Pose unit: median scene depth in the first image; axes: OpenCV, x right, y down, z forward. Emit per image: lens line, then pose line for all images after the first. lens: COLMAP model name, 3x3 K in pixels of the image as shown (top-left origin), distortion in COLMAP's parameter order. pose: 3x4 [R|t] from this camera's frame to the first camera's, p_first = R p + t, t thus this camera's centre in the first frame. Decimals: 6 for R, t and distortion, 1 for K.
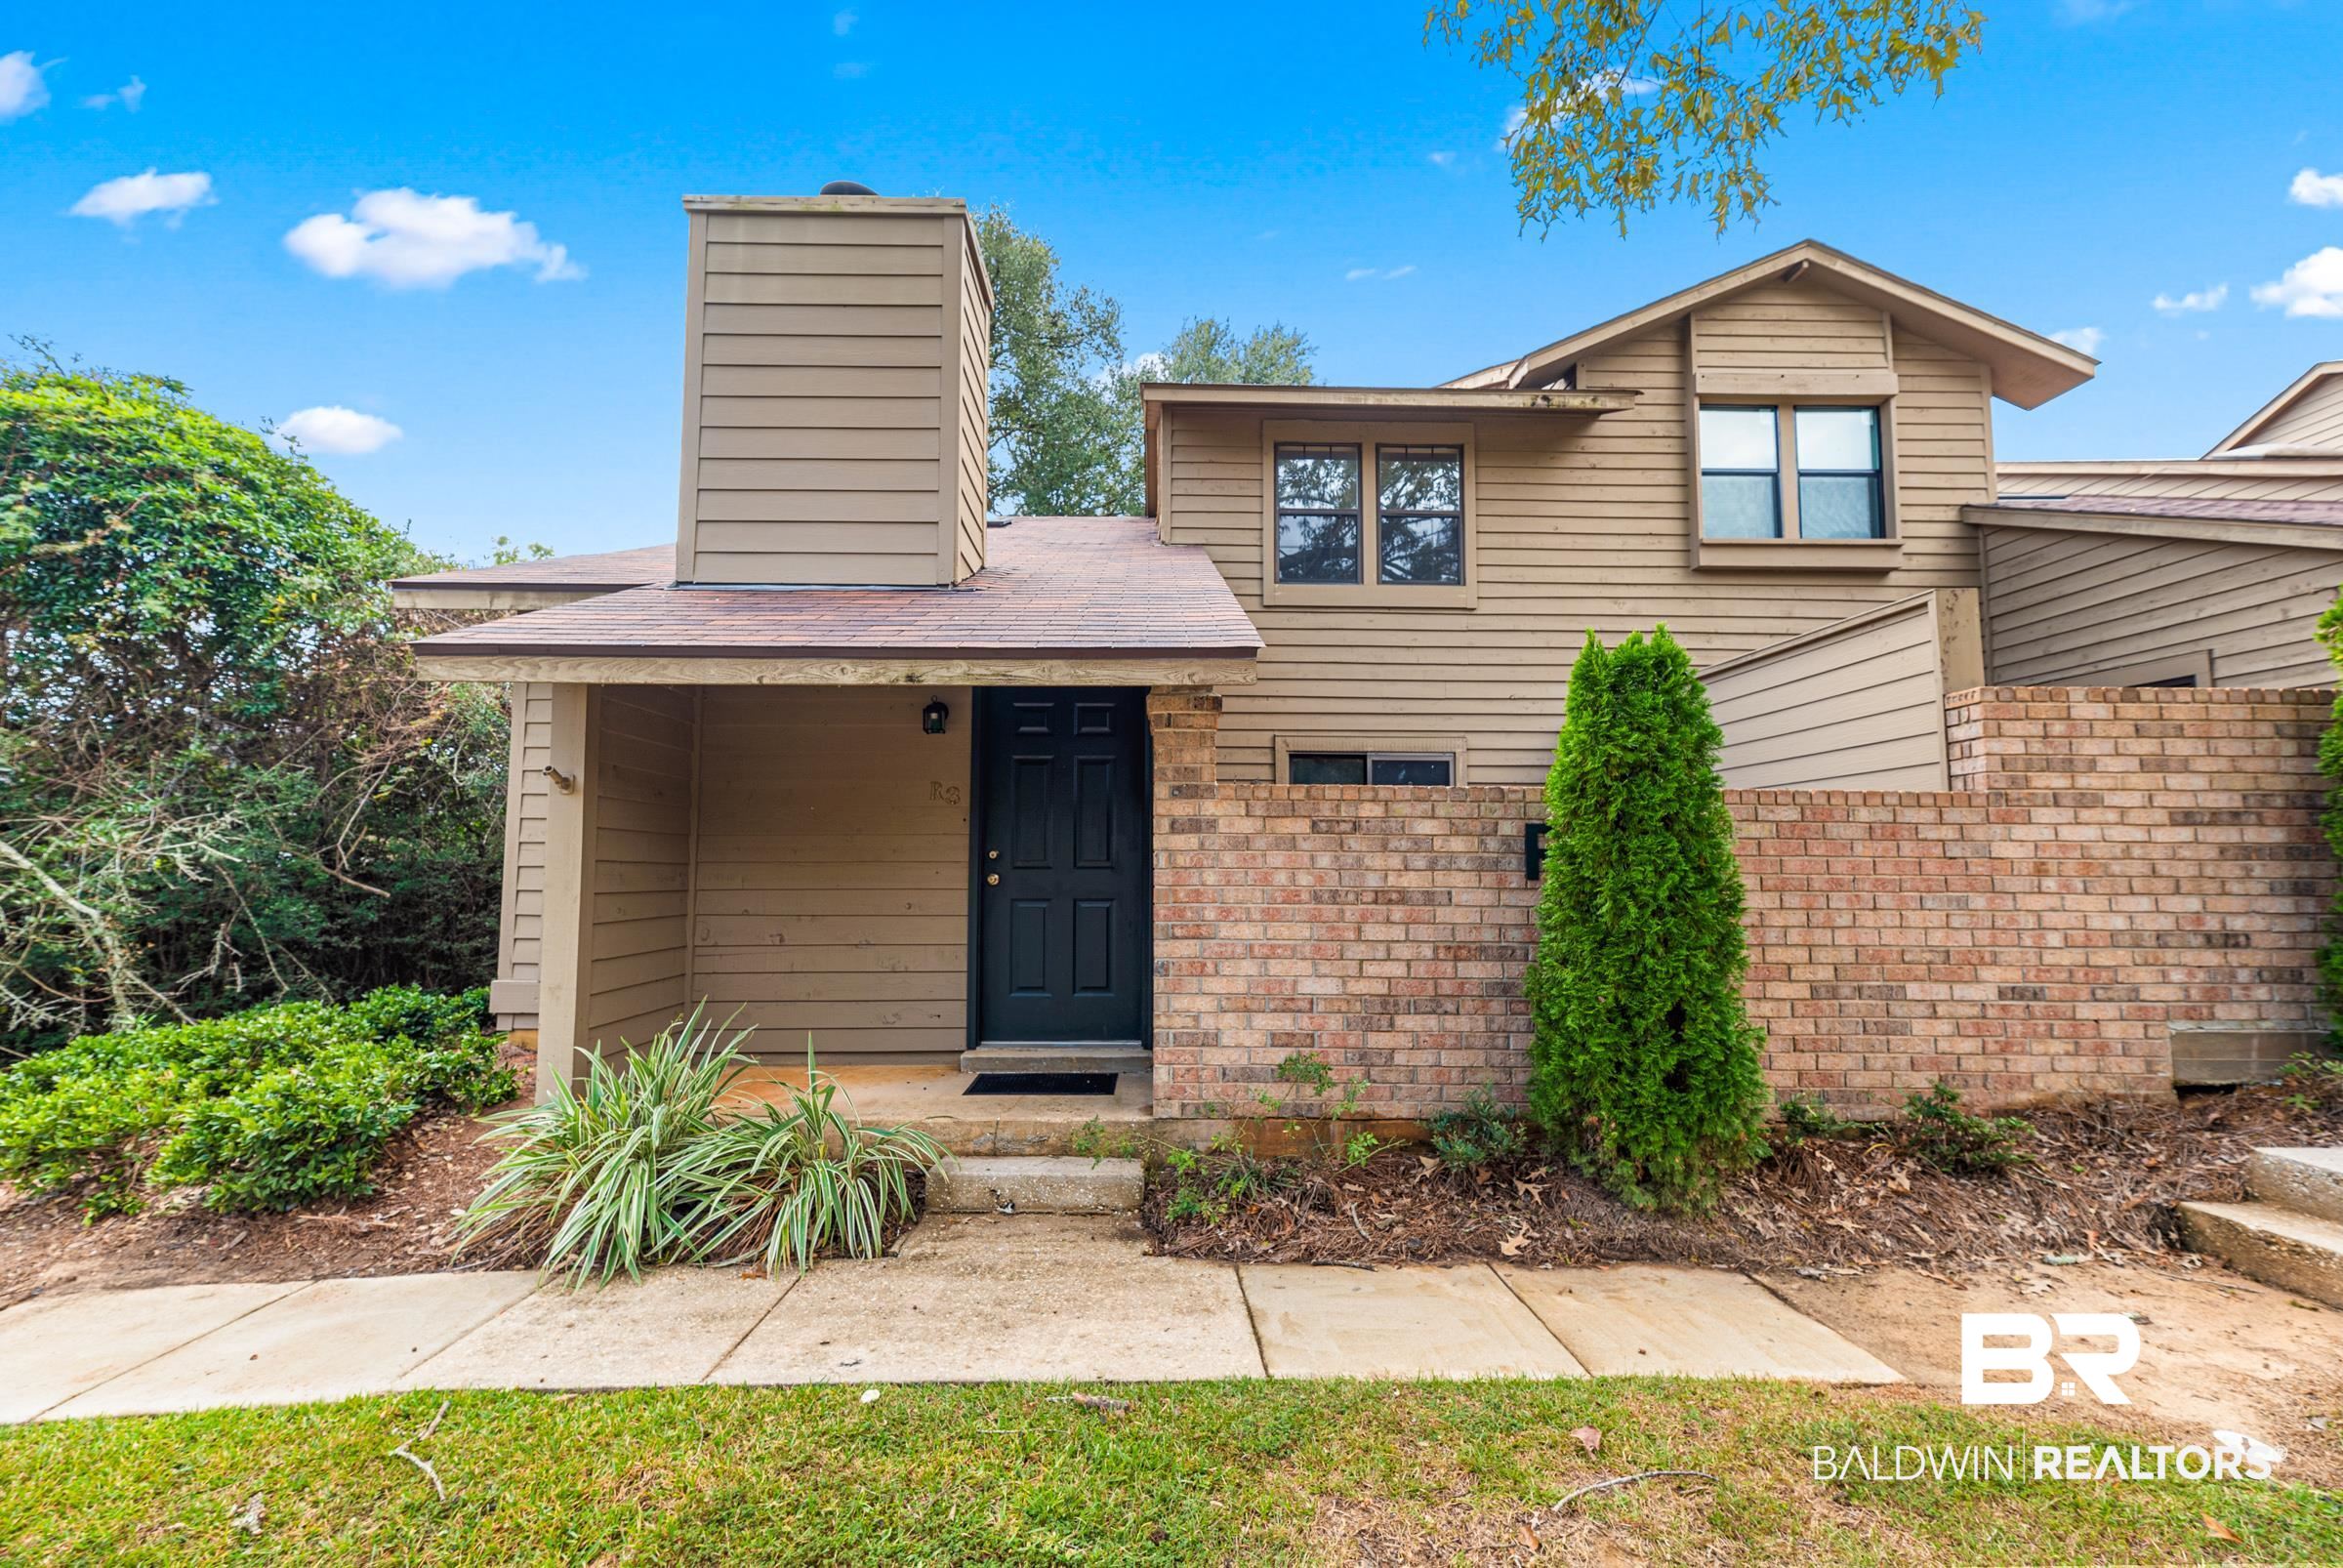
lens RADIAL K [[945.1, 0, 1170.6], [0, 945.1, 820.9], [0, 0, 1]] dist [0.006036, -0.001033]
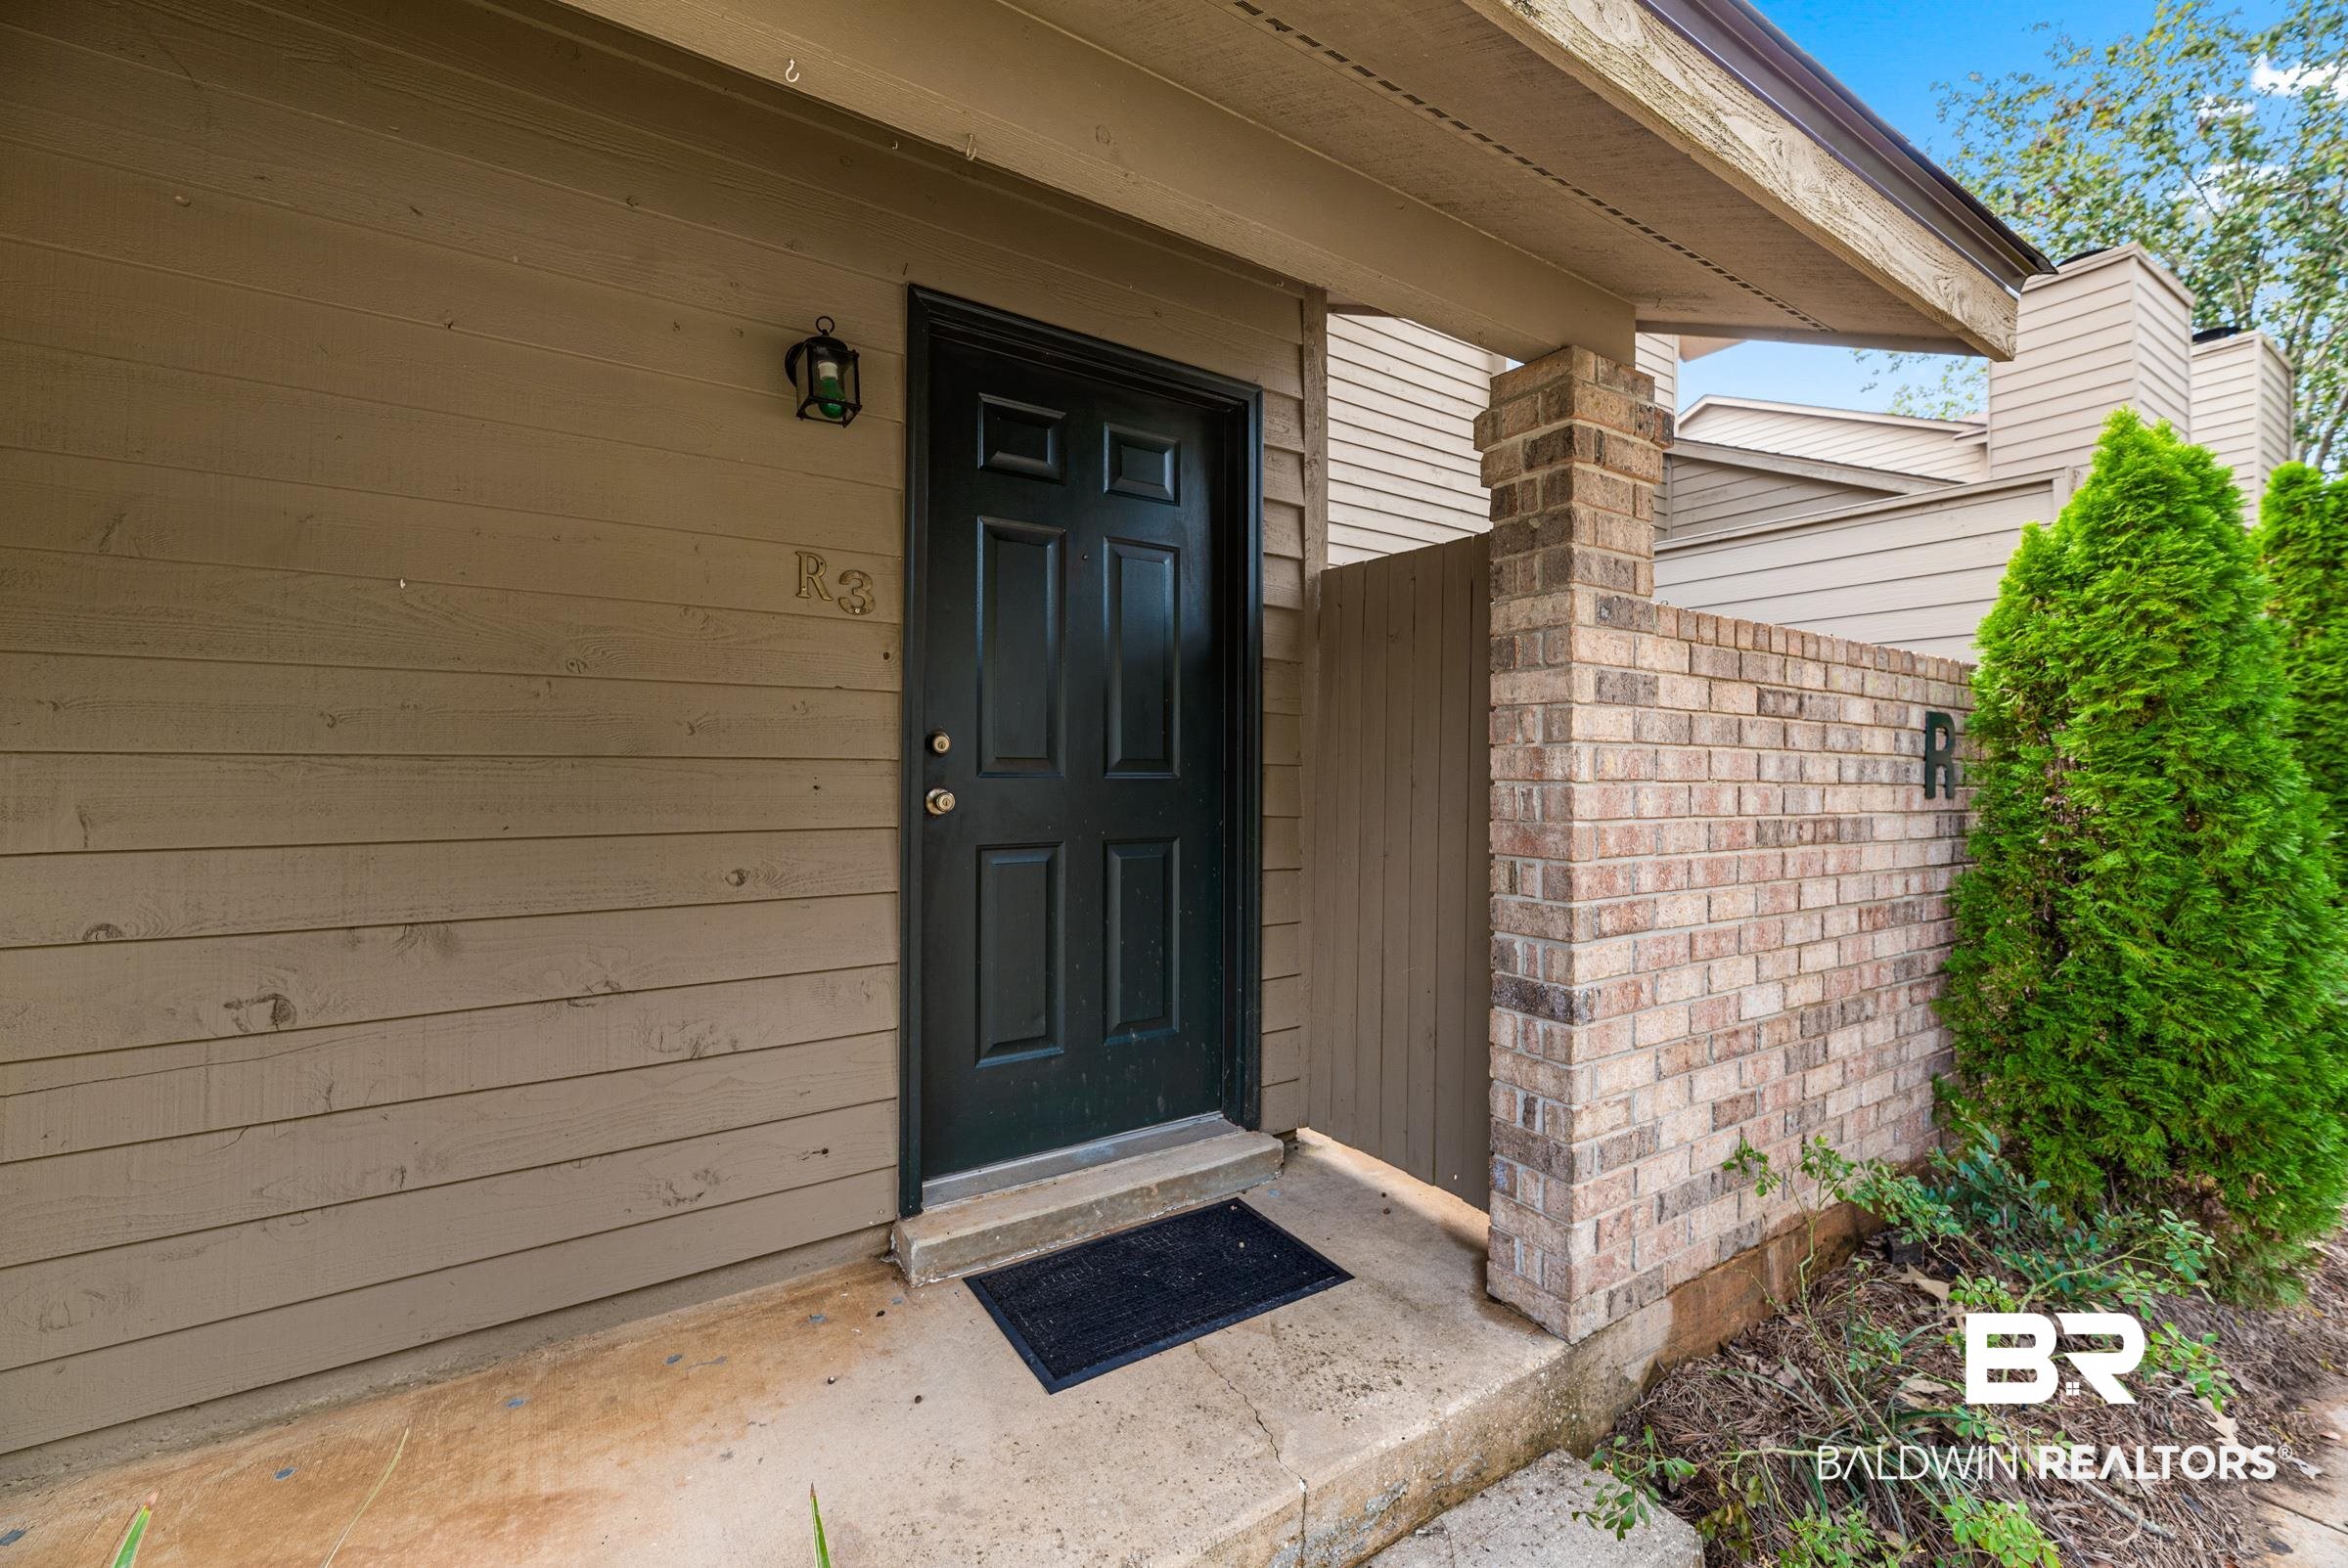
lens RADIAL K [[947.0, 0, 1170.7], [0, 947.0, 777.5], [0, 0, 1]] dist [0.006036, -0.001033]
pose [[0.842541, -0.000149, 0.538632, -0.410599], [-0.033269, 0.998076, 0.052316, 0.031265], [-0.537603, -0.061998, 0.840916, 0.729413]]
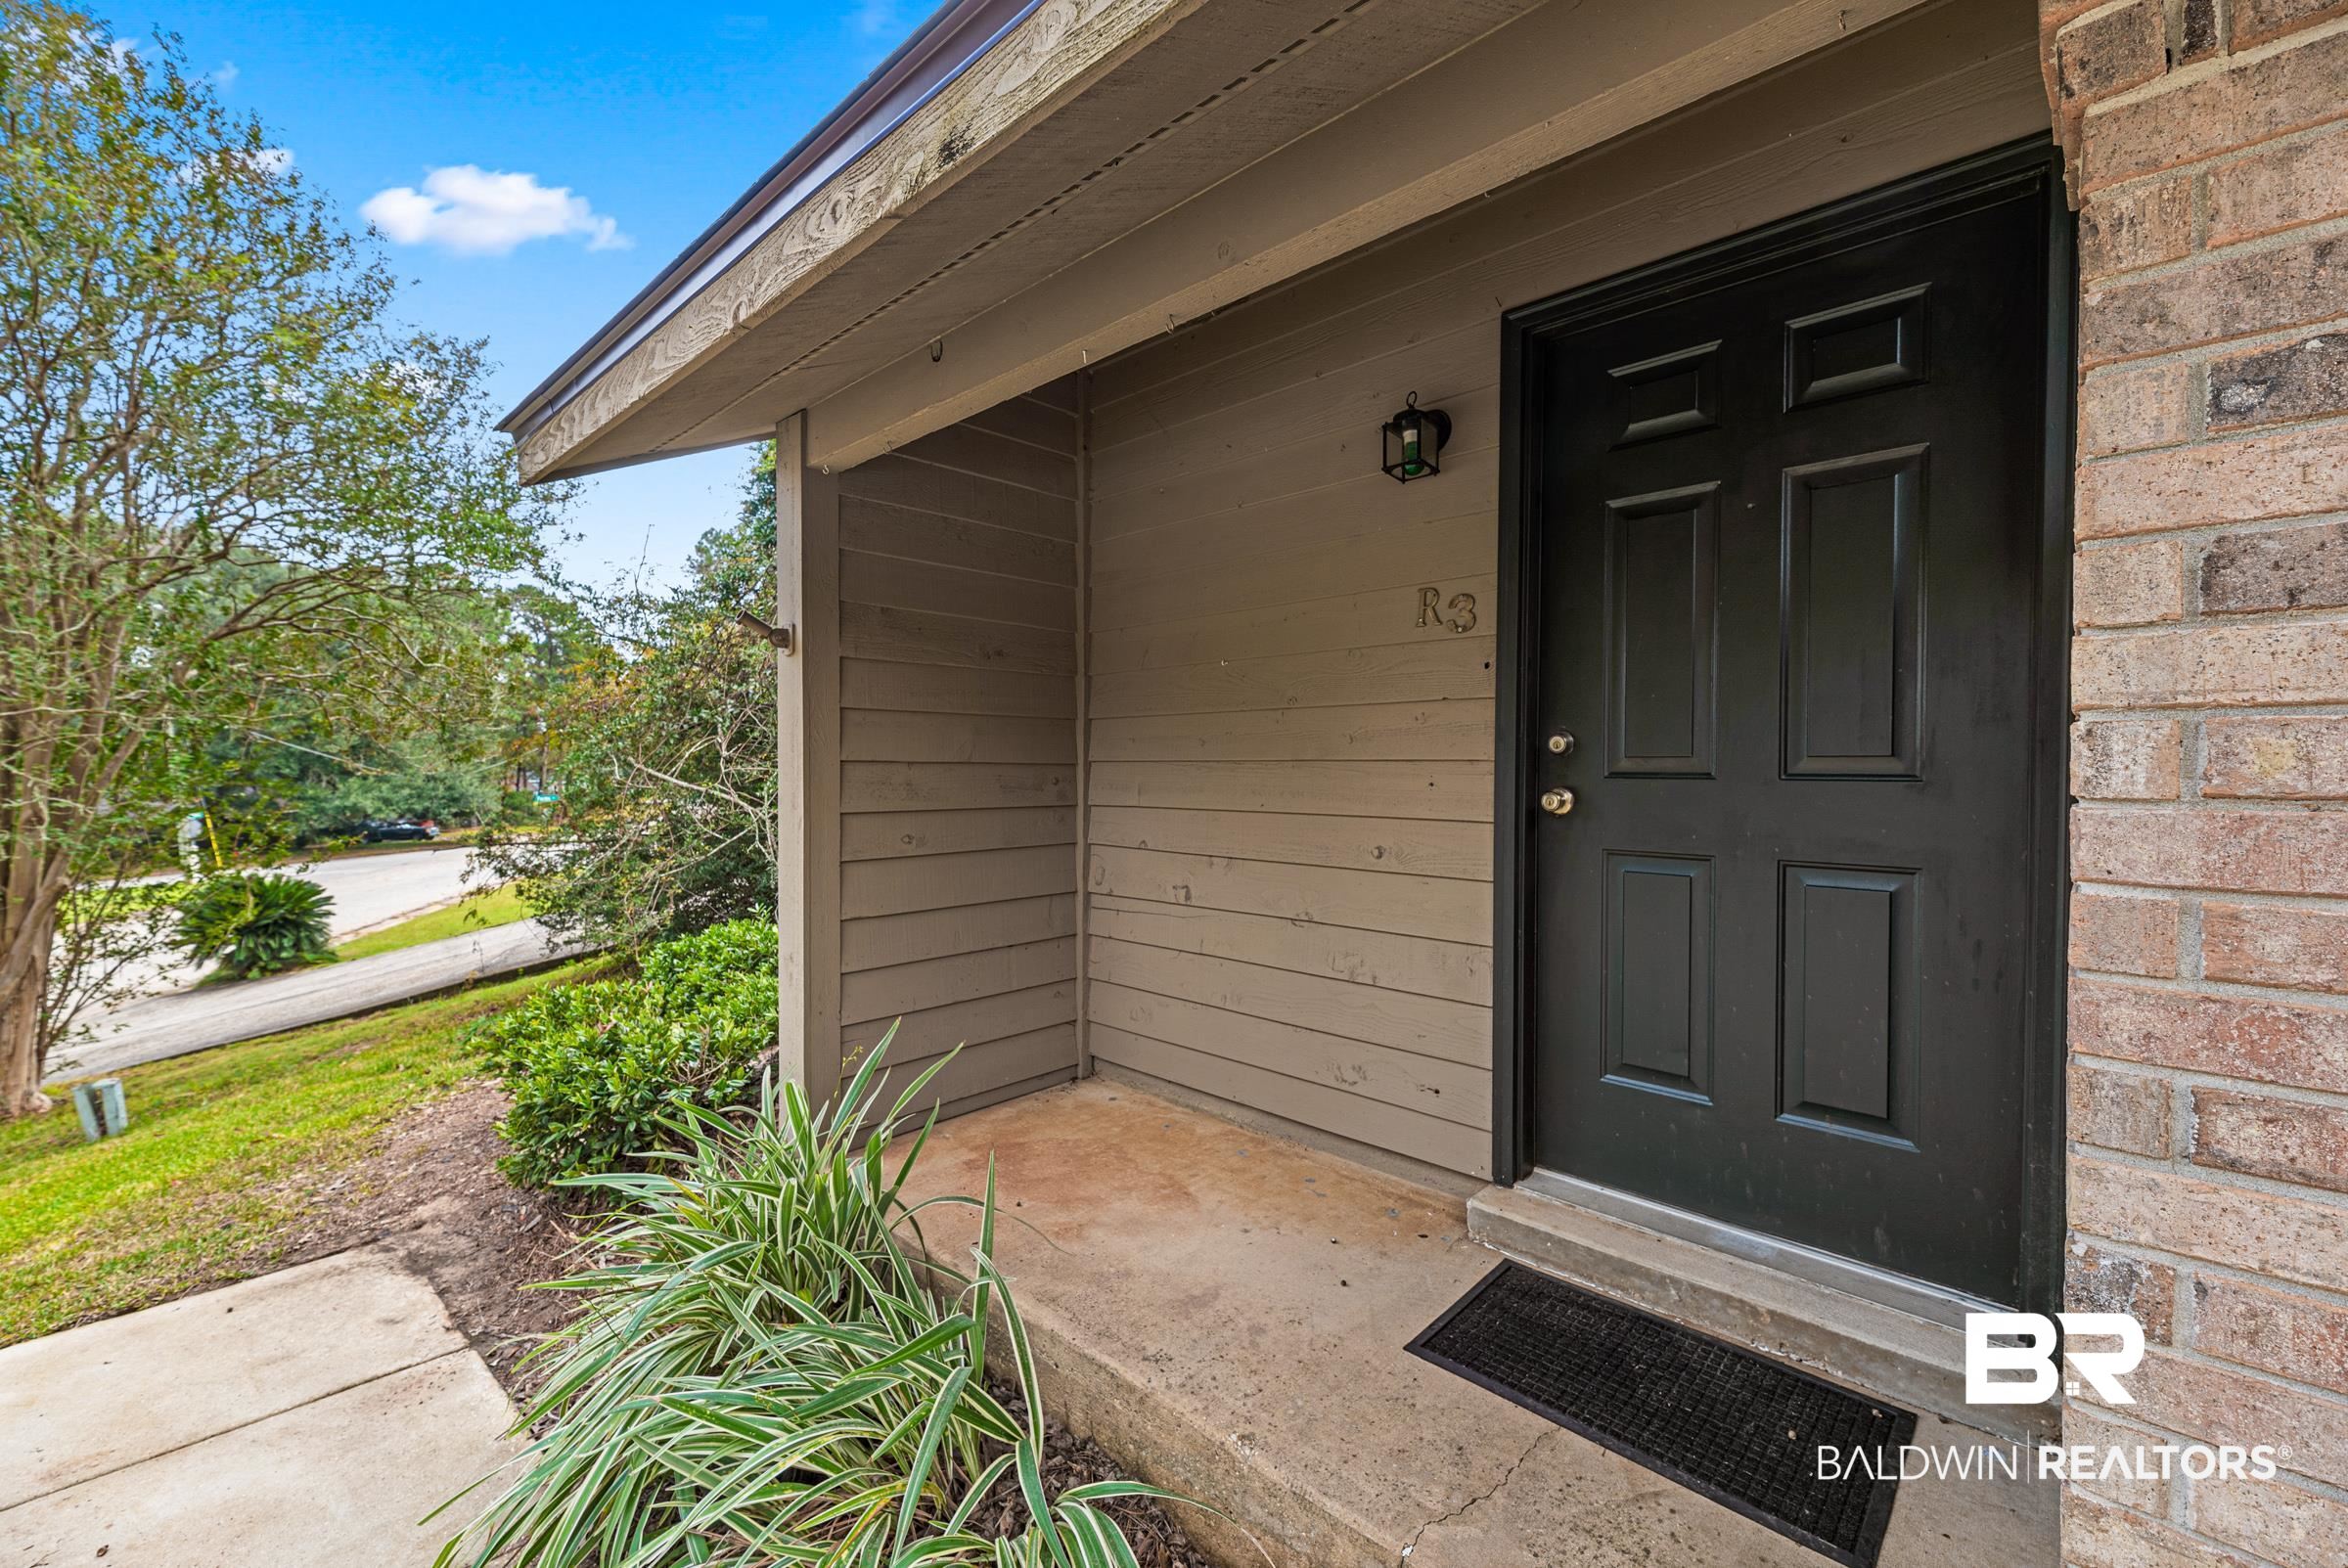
lens RADIAL K [[947.0, 0, 1201.5], [0, 947.0, 785.9], [0, 0, 1]] dist [0.006036, -0.001033]
pose [[0.729921, 0.016938, -0.683321, -0.014665], [0.035598, 0.997394, 0.062750, 0.027657], [0.682604, -0.070127, 0.727416, 0.718724]]
